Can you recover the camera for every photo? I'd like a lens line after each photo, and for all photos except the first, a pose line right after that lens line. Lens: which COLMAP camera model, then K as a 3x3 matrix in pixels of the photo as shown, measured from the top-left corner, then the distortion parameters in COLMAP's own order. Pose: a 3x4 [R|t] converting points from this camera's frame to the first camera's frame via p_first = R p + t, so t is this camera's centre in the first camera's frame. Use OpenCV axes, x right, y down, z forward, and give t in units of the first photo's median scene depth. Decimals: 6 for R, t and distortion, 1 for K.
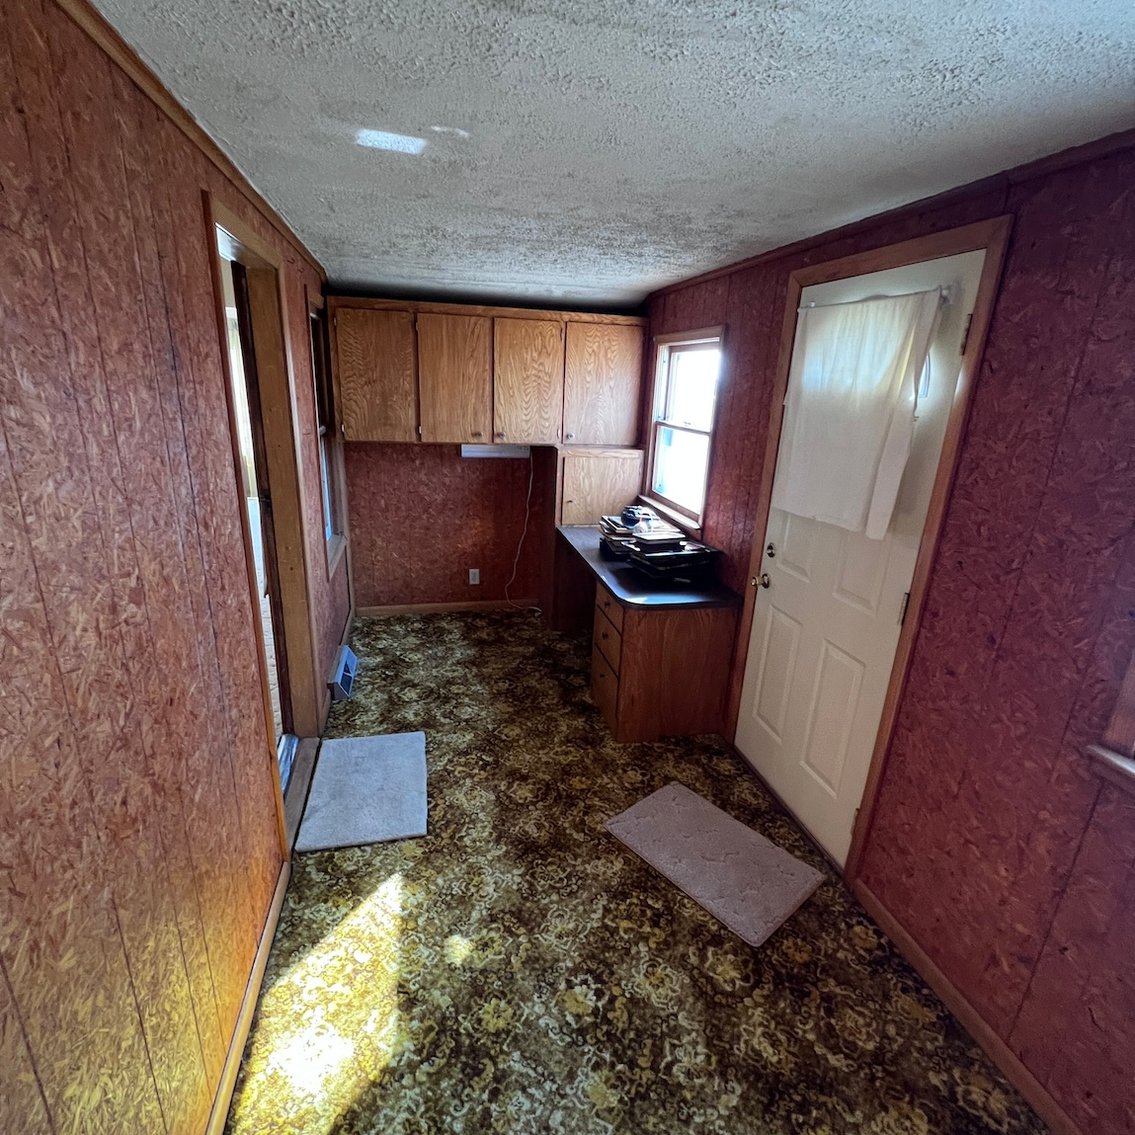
lens RADIAL K [[604.2, 0, 569.9], [0, 604.2, 567.7], [0, 0, 1]] dist [-0.001058, 0.000466]
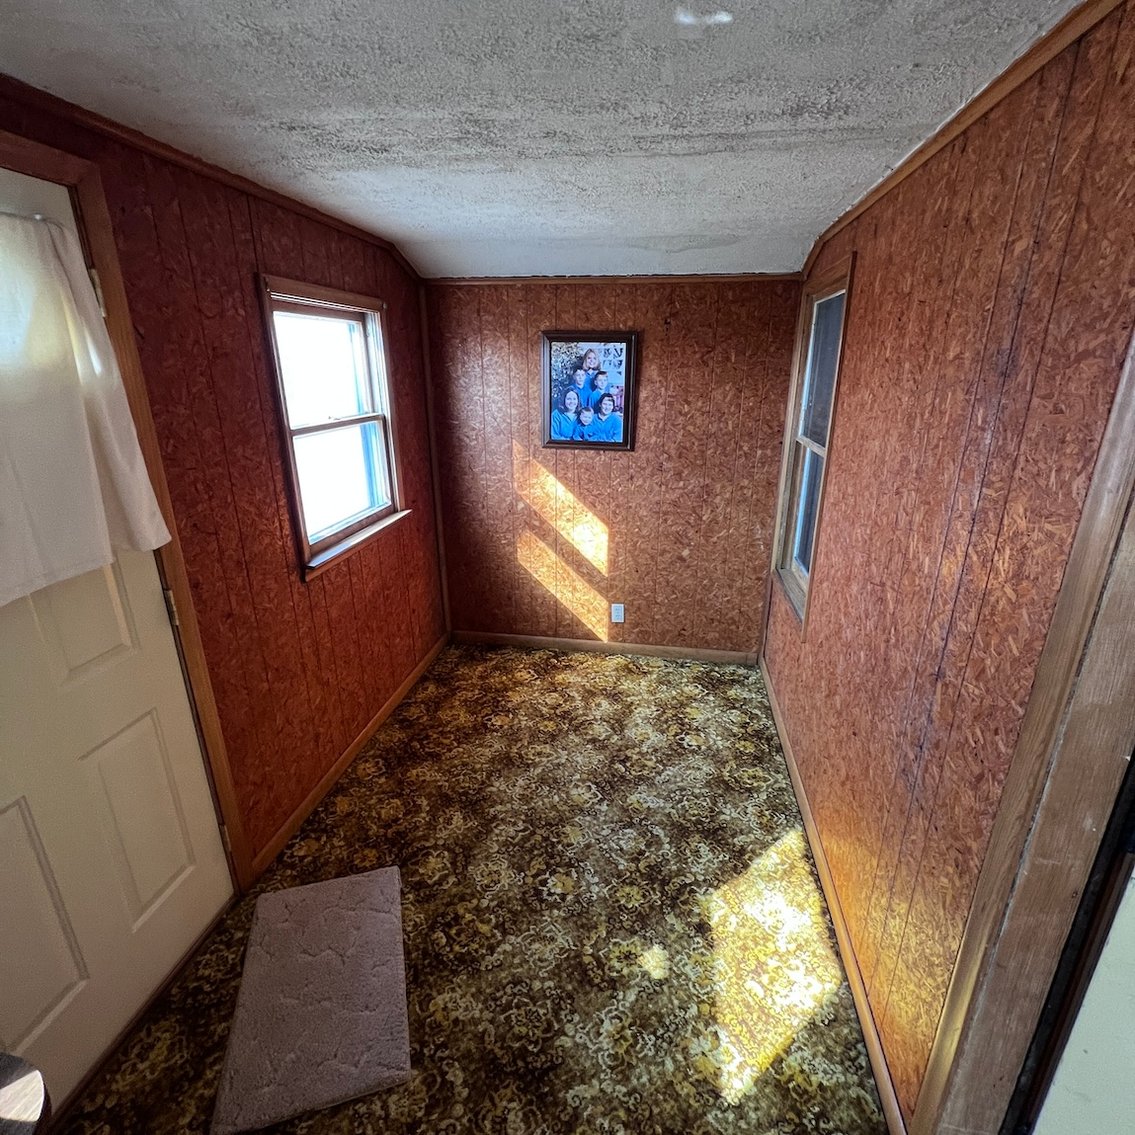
lens RADIAL K [[604.2, 0, 570.9], [0, 604.2, 569.3], [0, 0, 1]] dist [-0.001058, 0.000466]
pose [[-0.921429, -0.165705, 0.351441, -0.303763], [0.077191, 0.808403, 0.583547, -0.464778], [-0.380803, 0.564825, -0.732094, 1.437139]]
